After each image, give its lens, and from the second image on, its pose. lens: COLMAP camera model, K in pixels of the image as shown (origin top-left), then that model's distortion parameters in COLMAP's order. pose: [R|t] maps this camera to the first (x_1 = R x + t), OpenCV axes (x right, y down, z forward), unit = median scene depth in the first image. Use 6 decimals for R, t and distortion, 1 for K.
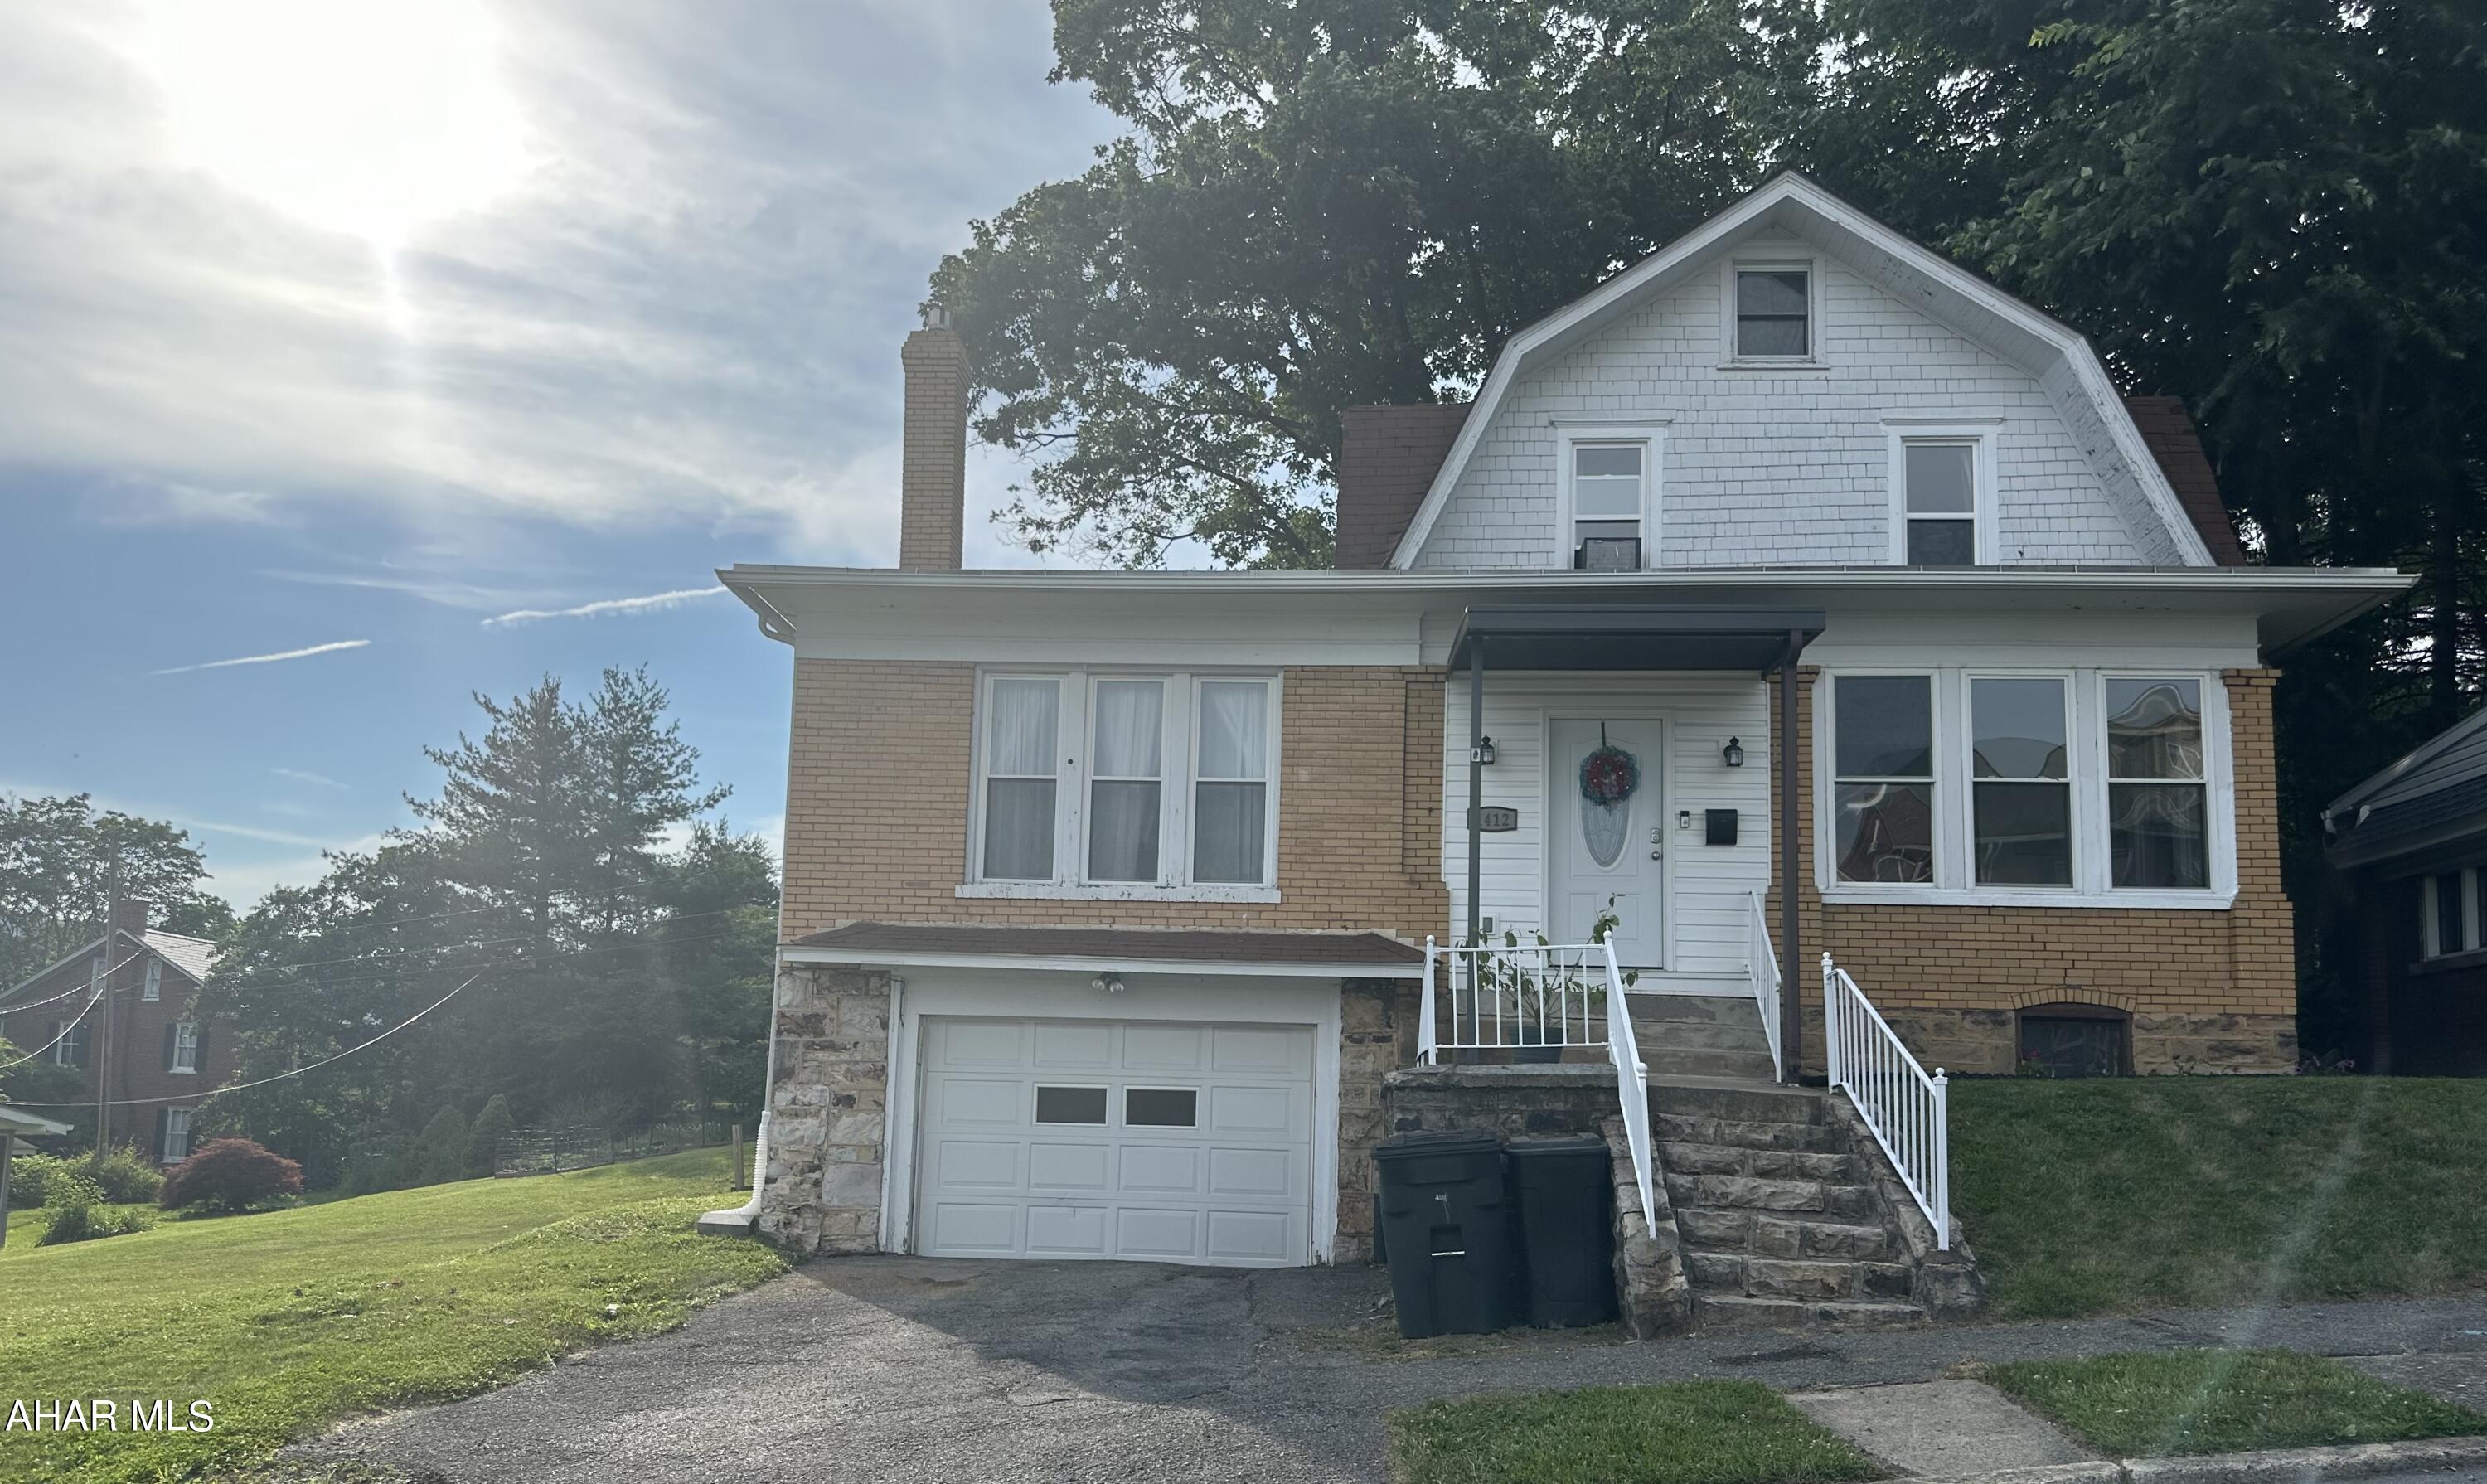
lens RADIAL K [[1784.0, 0, 1196.0], [0, 1784.0, 906.4], [0, 0, 1]] dist [0.021088, -0.002703]
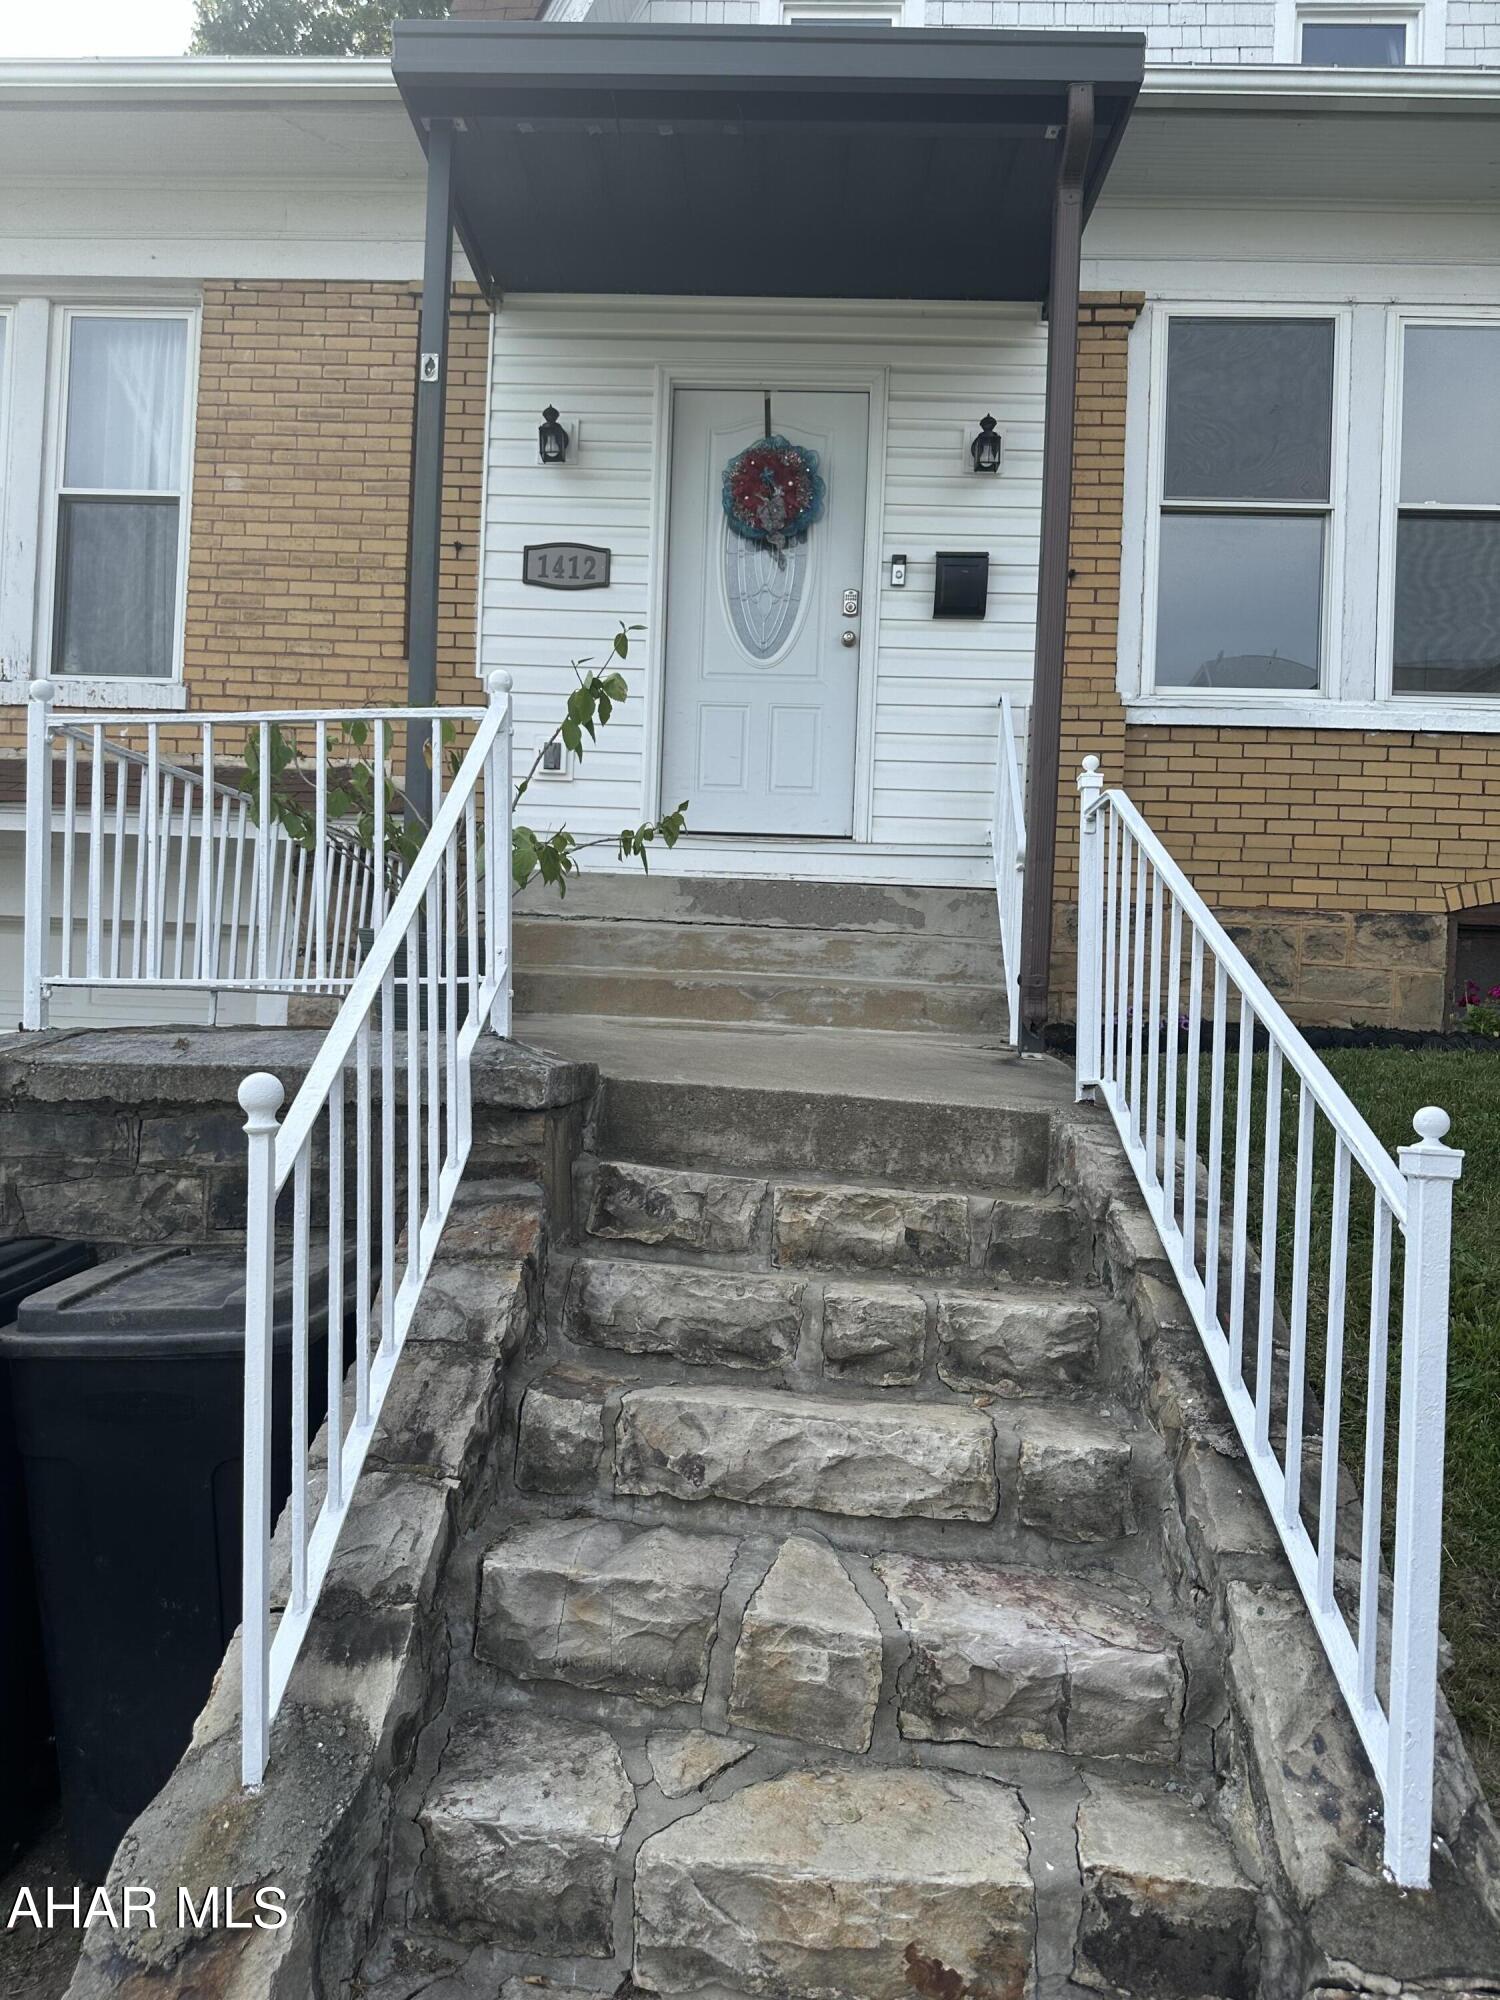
lens RADIAL K [[1431.3, 0, 765.7], [0, 1431.3, 1016.4], [0, 0, 1]] dist [0.049055, -0.074749]
pose [[0.998304, 0.008112, 0.057645, 0.206661], [-0.015069, 0.992501, 0.121305, 0.036756], [-0.056229, -0.121968, 0.990940, 0.534060]]
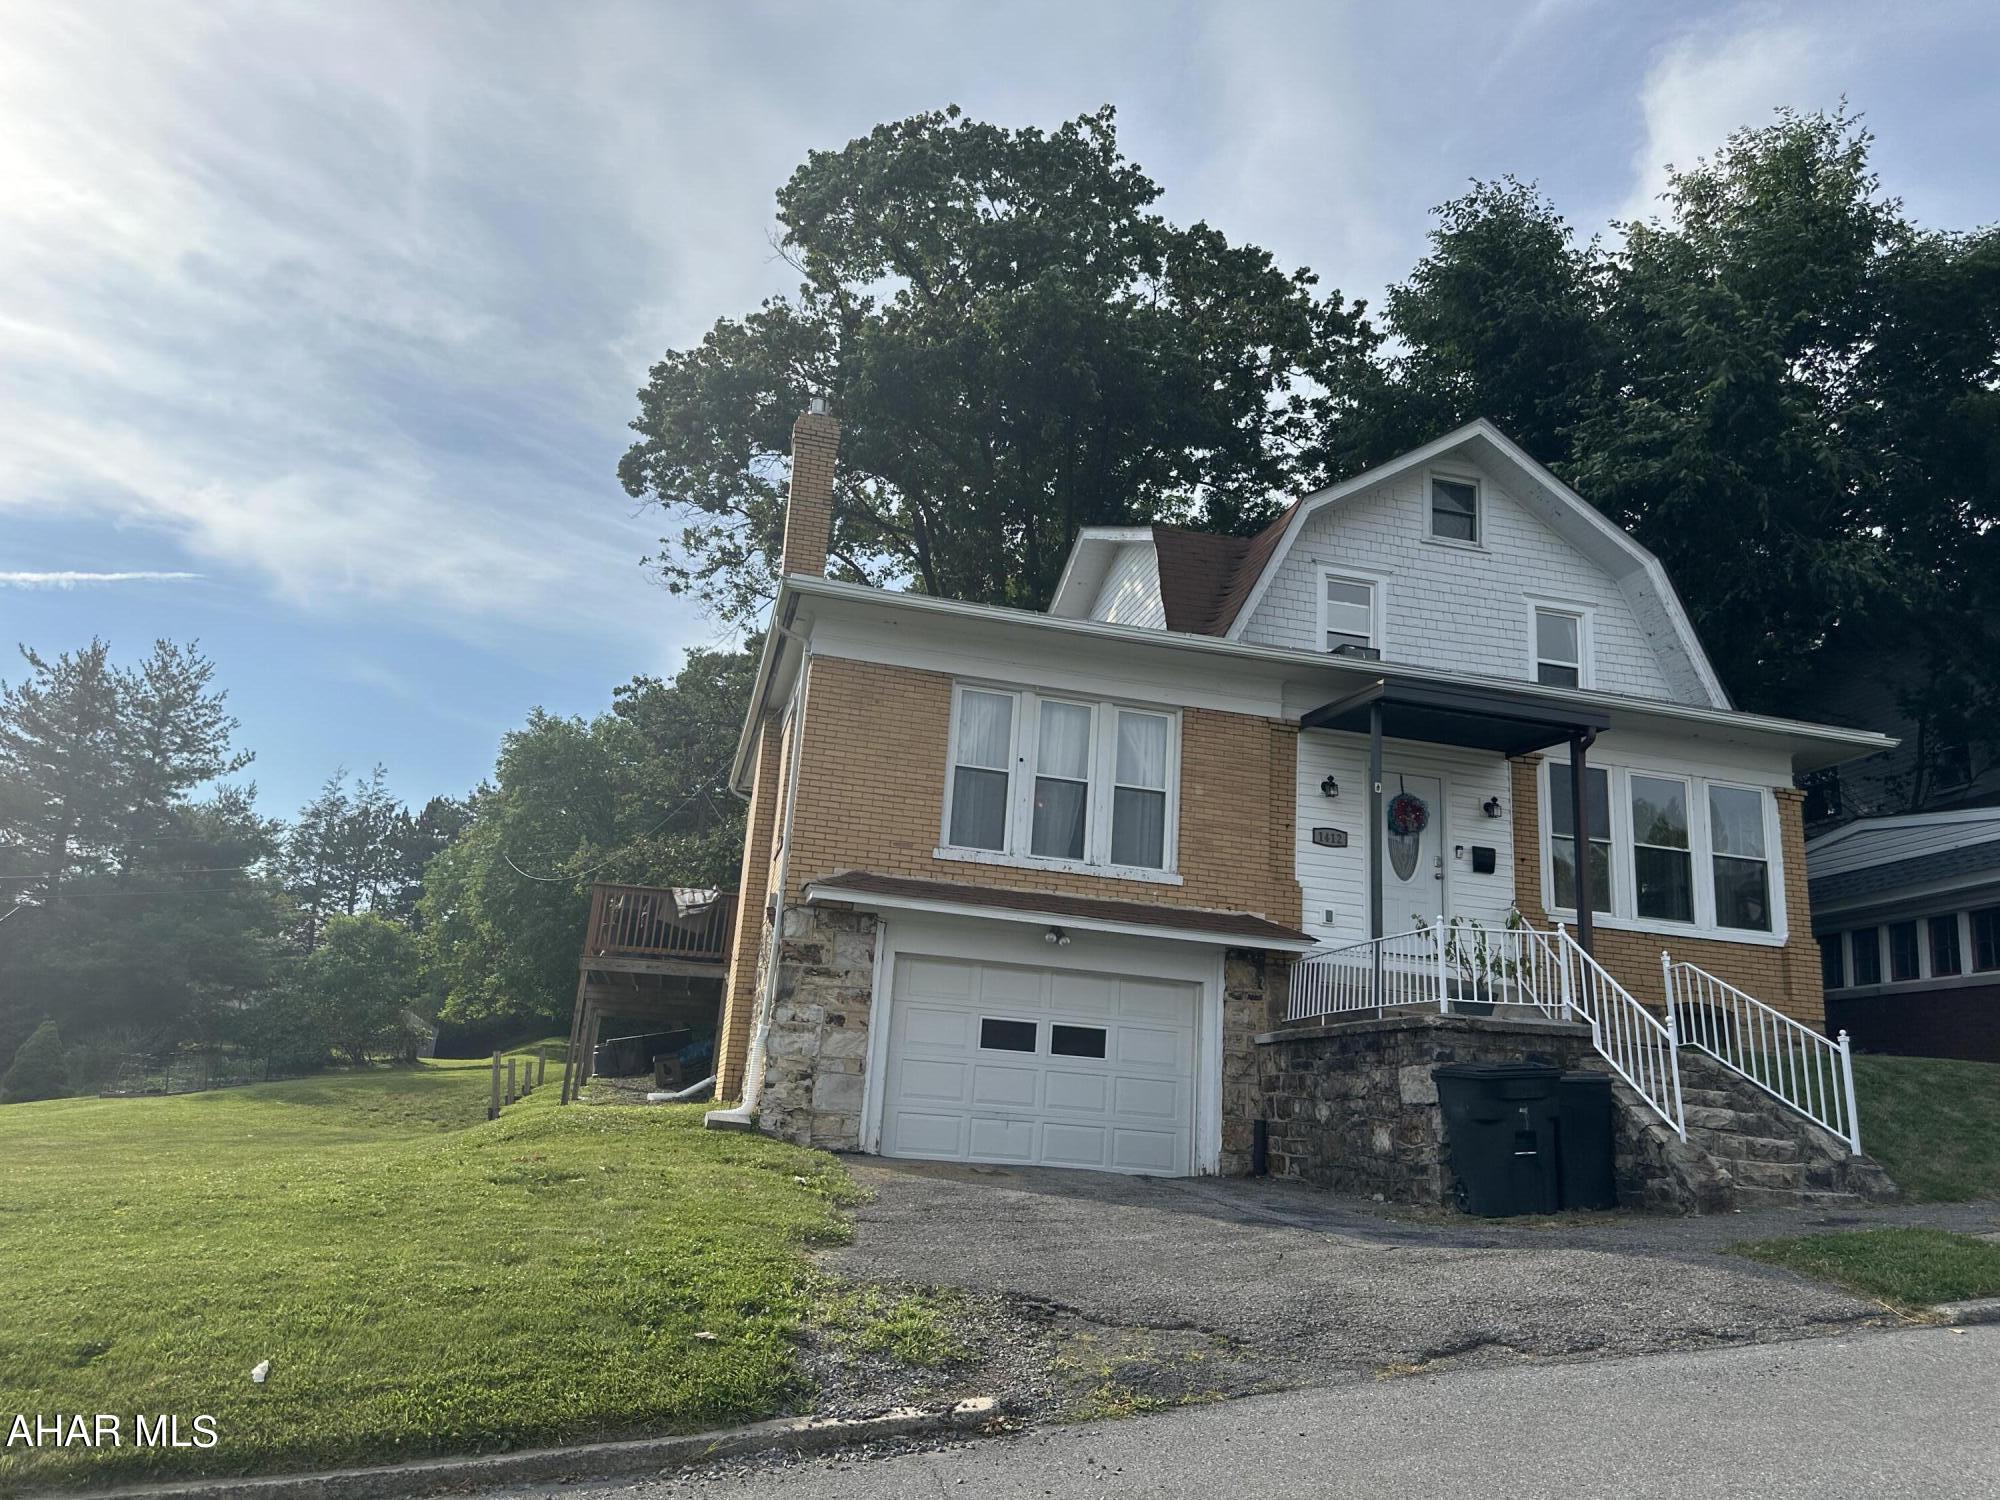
lens RADIAL K [[1431.3, 0, 991.2], [0, 1431.3, 735.5], [0, 0, 1]] dist [0.049055, -0.074749]
pose [[0.948926, 0.119882, 0.291837, -0.406807], [-0.080620, 0.986424, -0.143065, 0.051201], [-0.305026, 0.112230, 0.945708, 0.045174]]
